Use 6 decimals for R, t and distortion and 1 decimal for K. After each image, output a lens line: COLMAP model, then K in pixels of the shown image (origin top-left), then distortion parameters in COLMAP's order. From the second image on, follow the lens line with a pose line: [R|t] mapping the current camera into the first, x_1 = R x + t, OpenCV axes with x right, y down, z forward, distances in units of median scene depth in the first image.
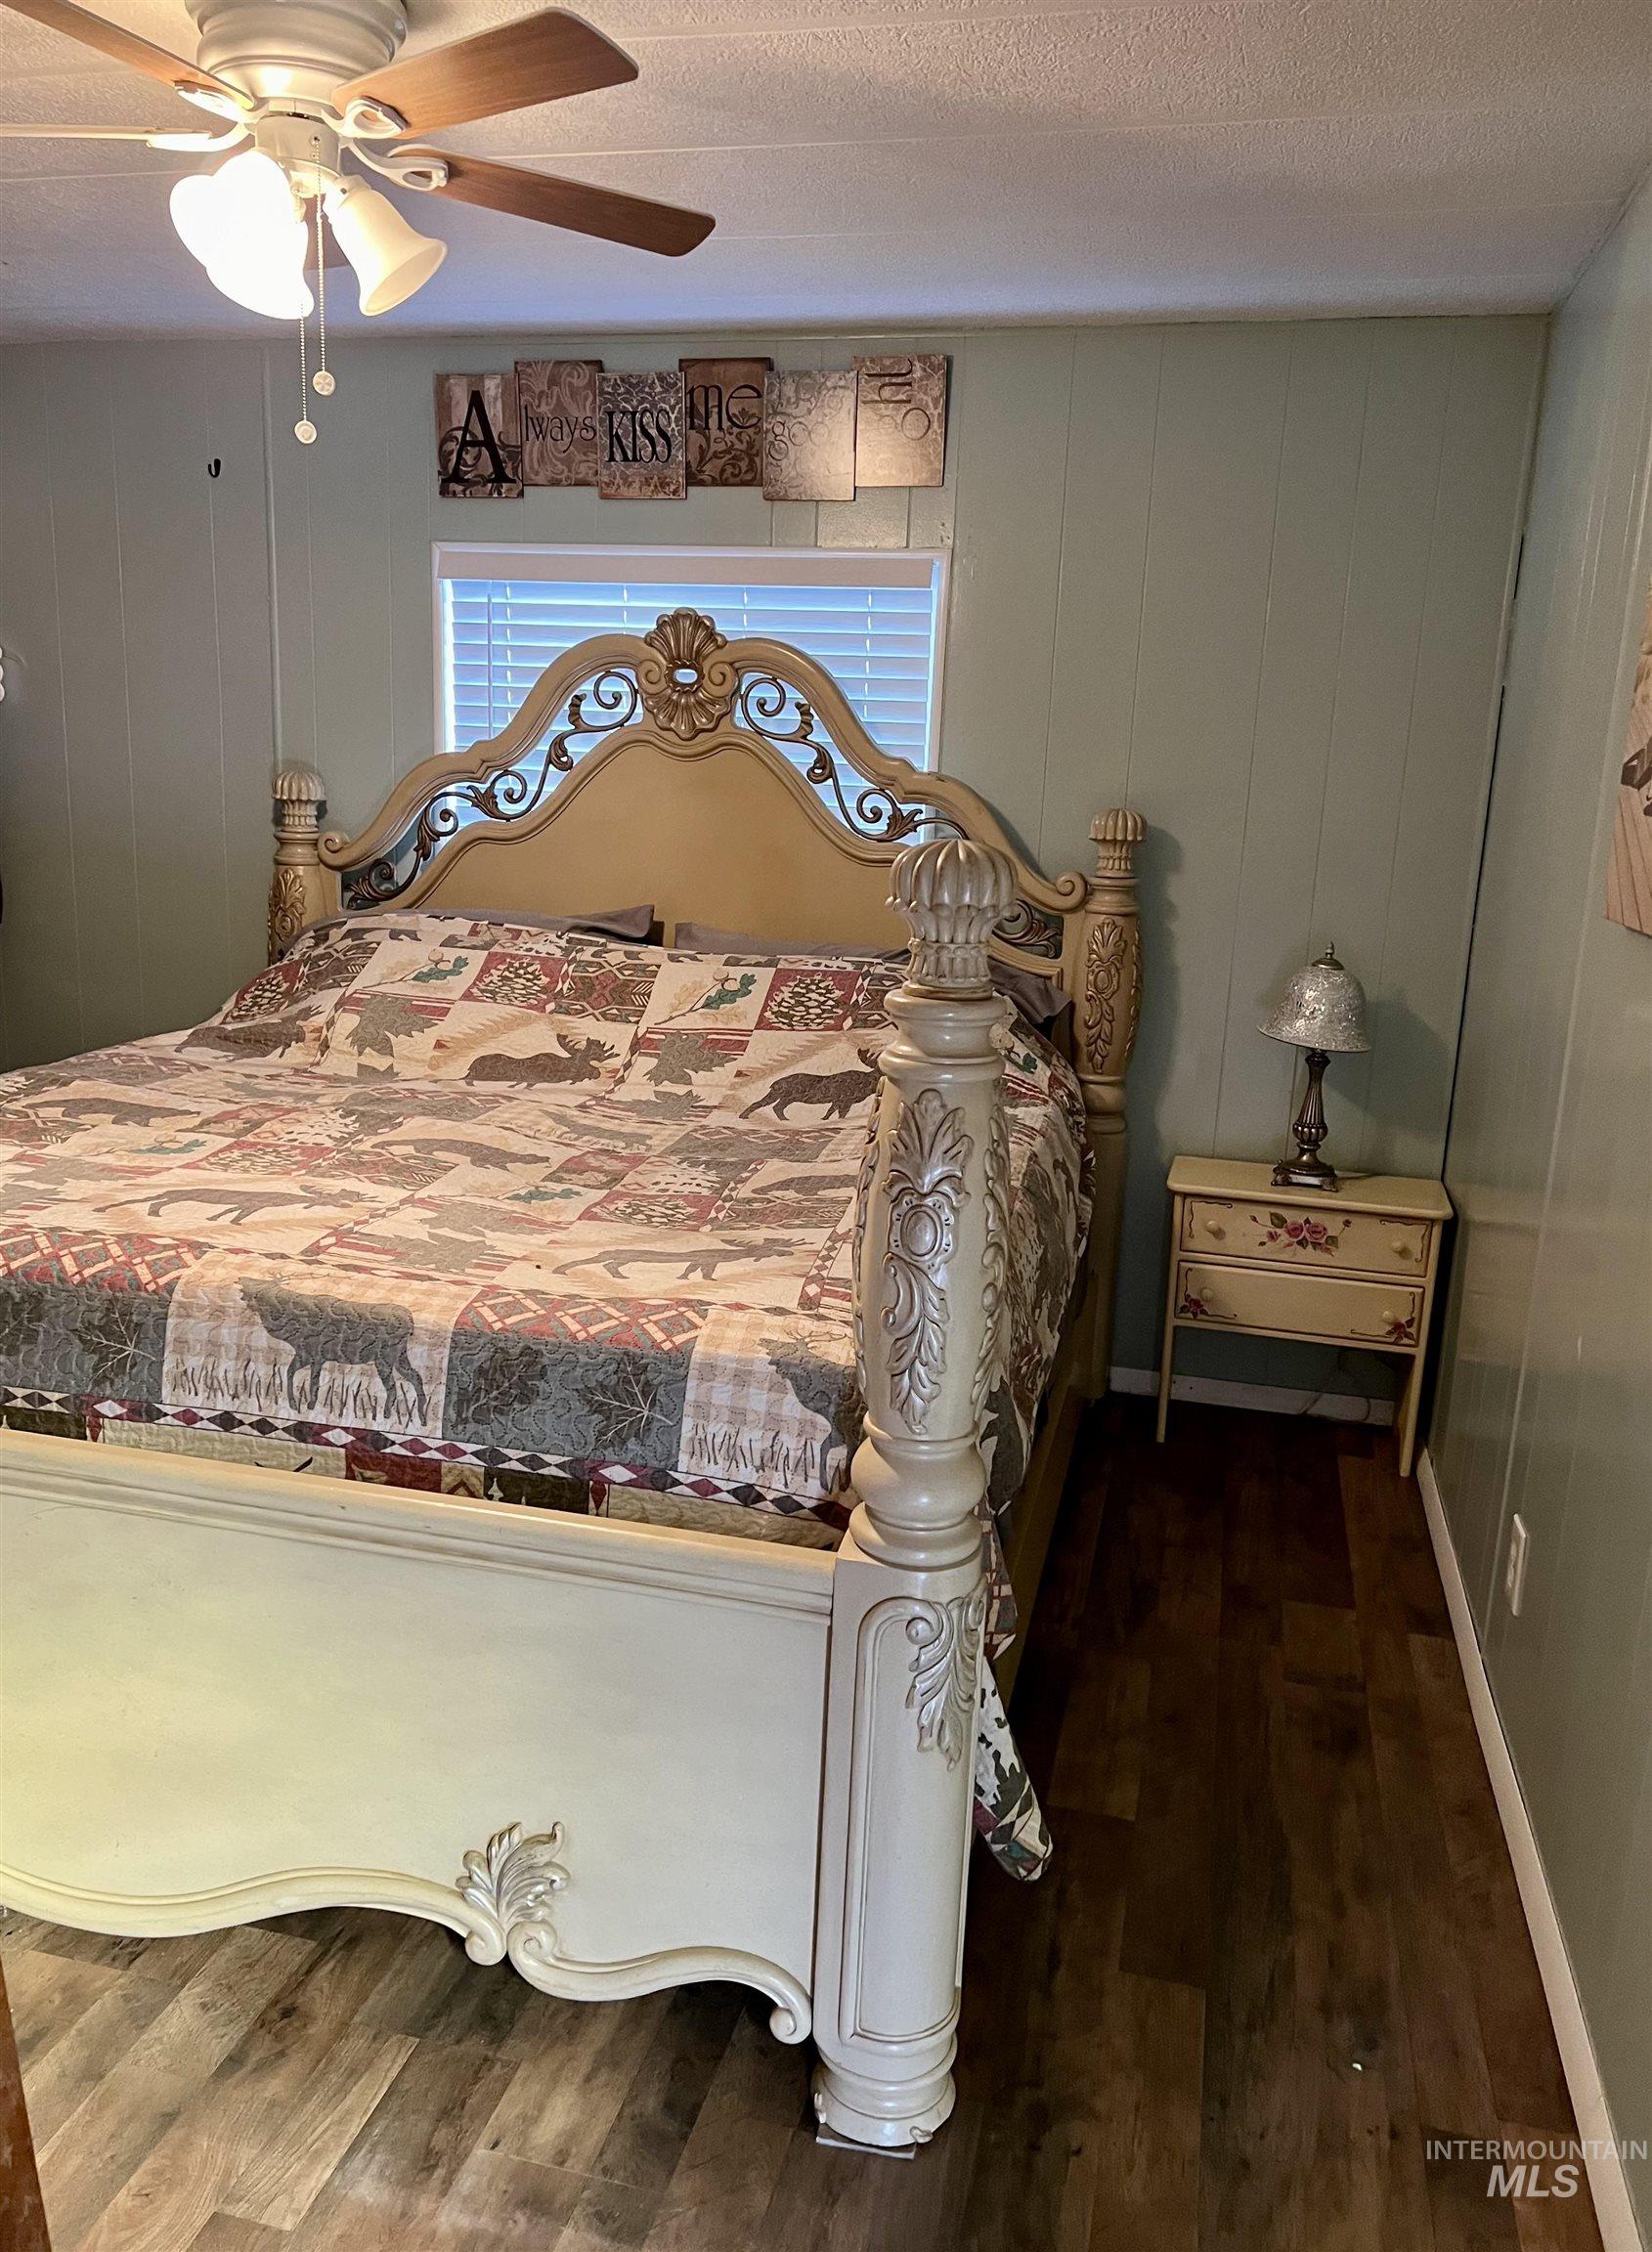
lens RADIAL K [[1683.3, 0, 825.3], [0, 1683.3, 1133.7], [0, 0, 1]] dist [0.007540, -0.024796]
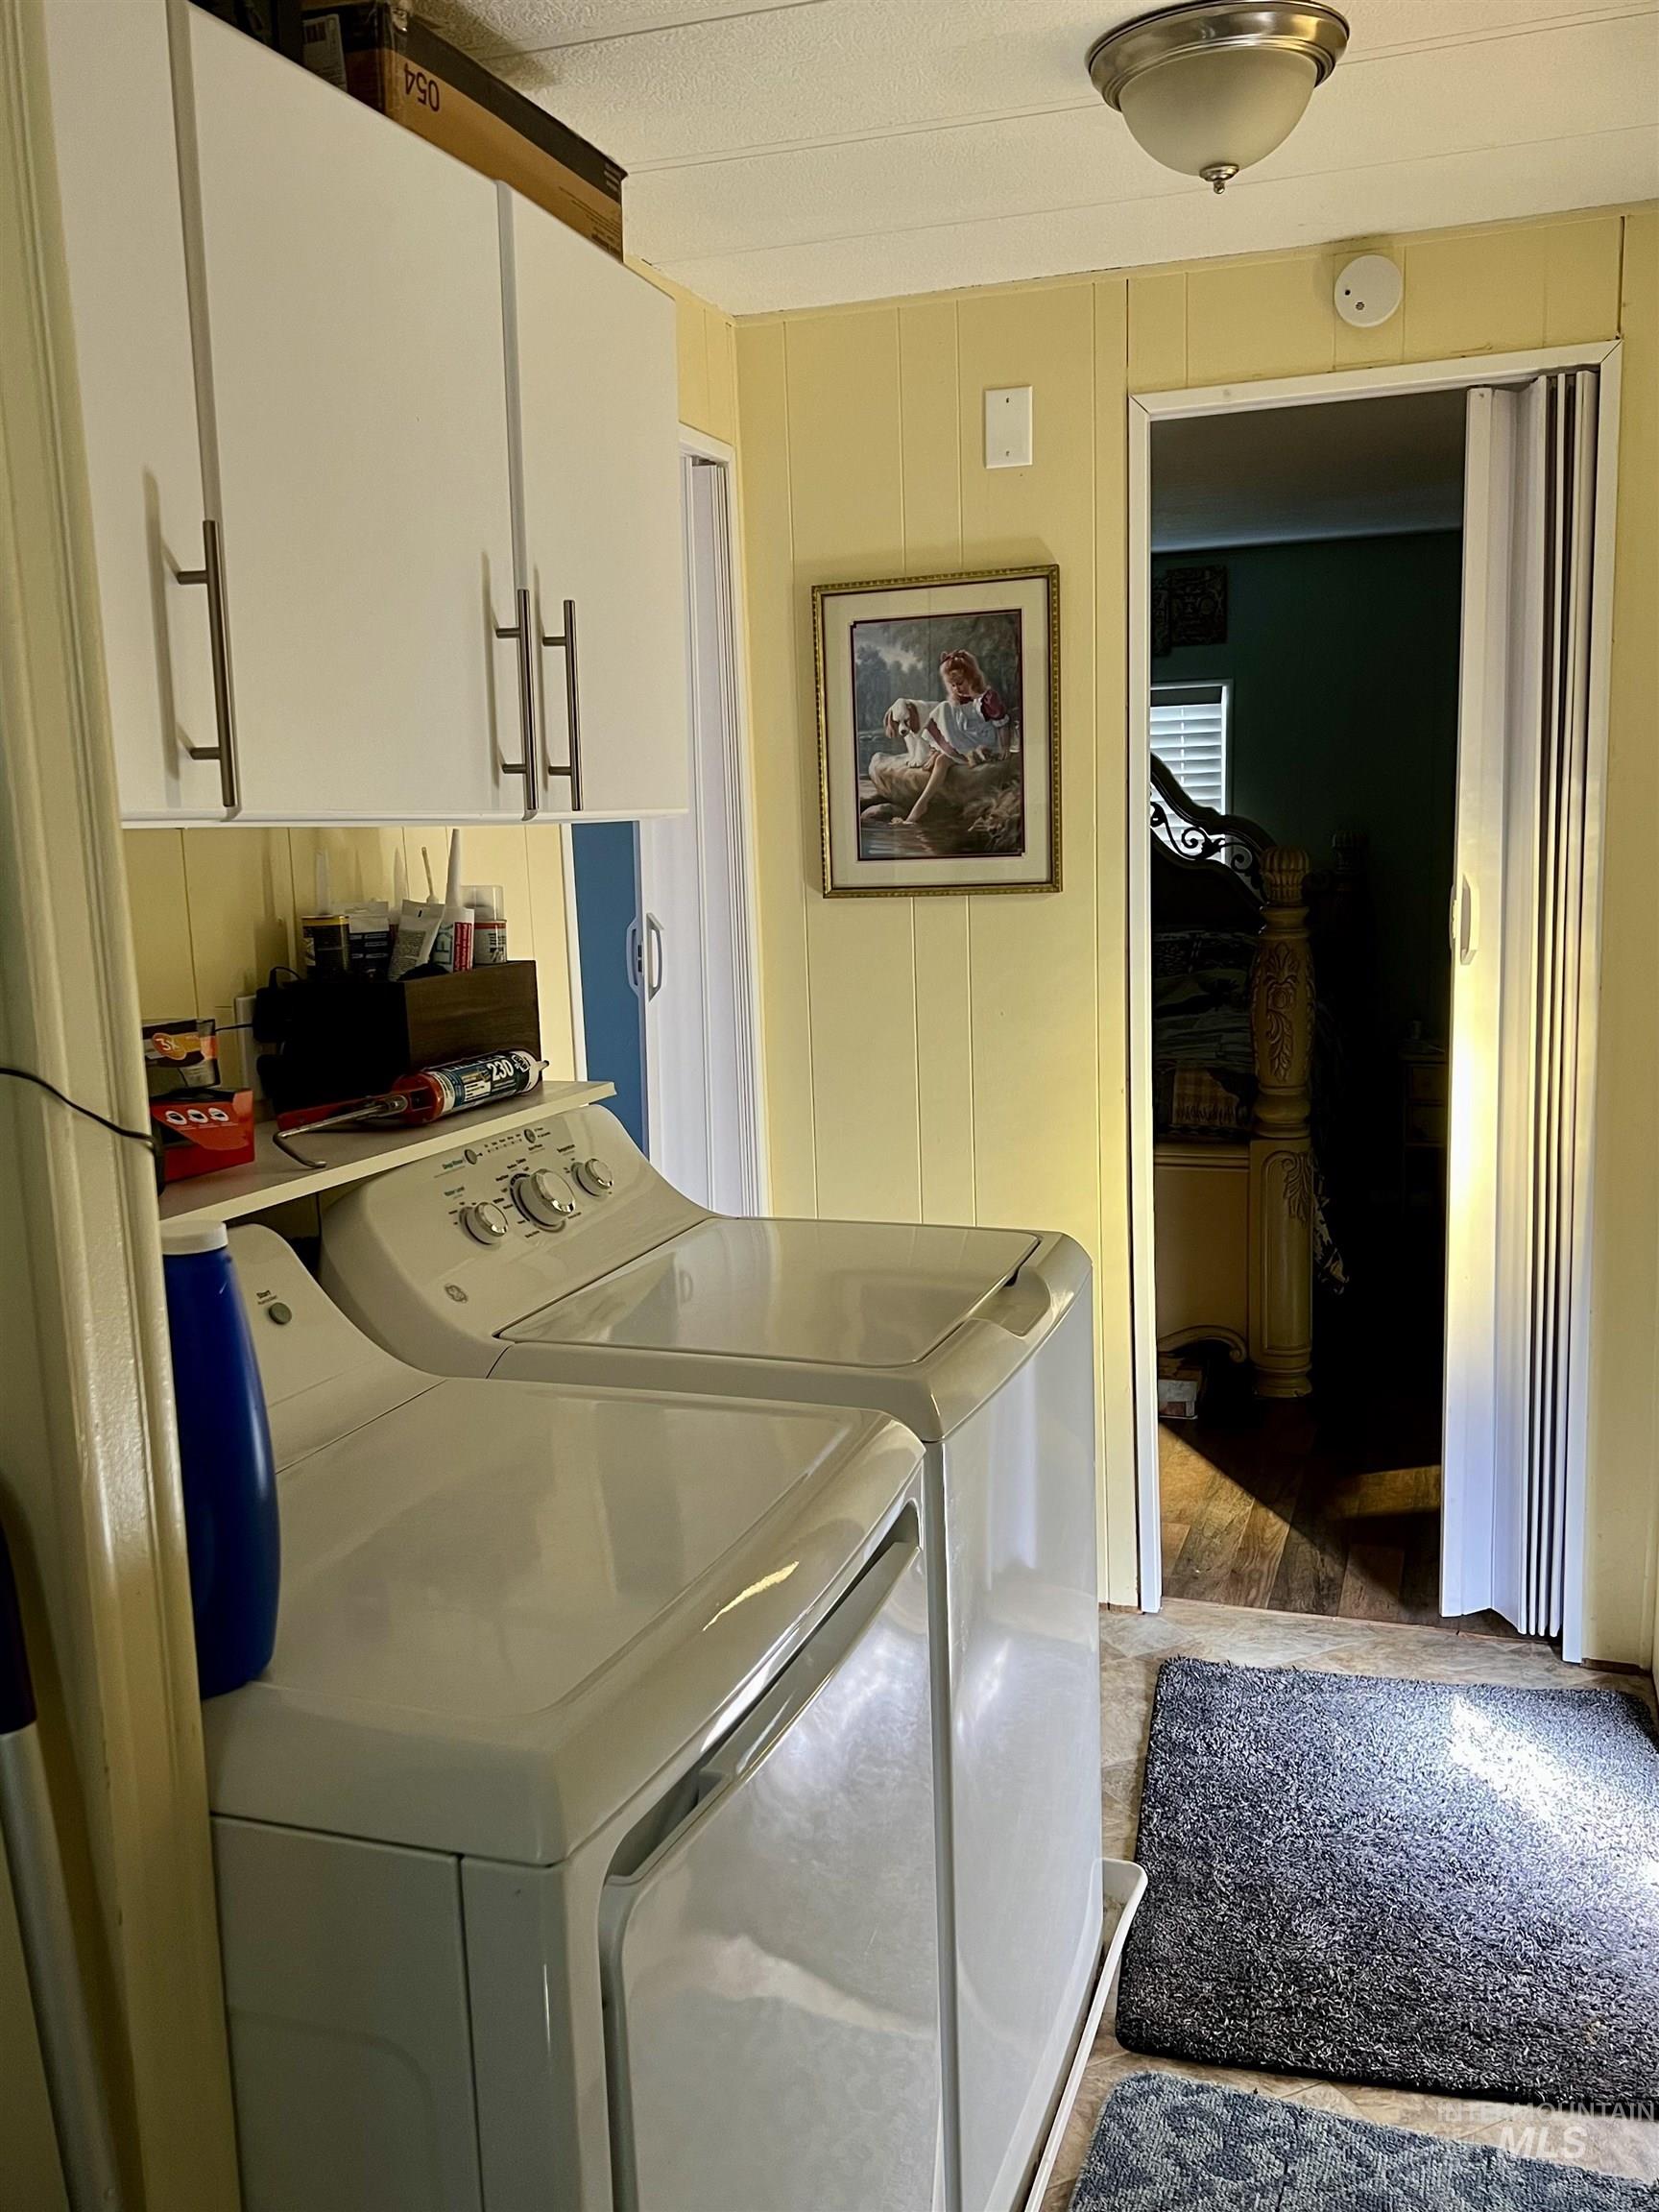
lens RADIAL K [[1867.2, 0, 827.7], [0, 1867.2, 1102.2], [0, 0, 1]] dist [0.008713, 0.000054]
pose [[0.992919, -0.053108, -0.106257, -0.141732], [0.046489, 0.996877, -0.063831, 0.155947], [0.109315, 0.058439, 0.992288, -0.799649]]
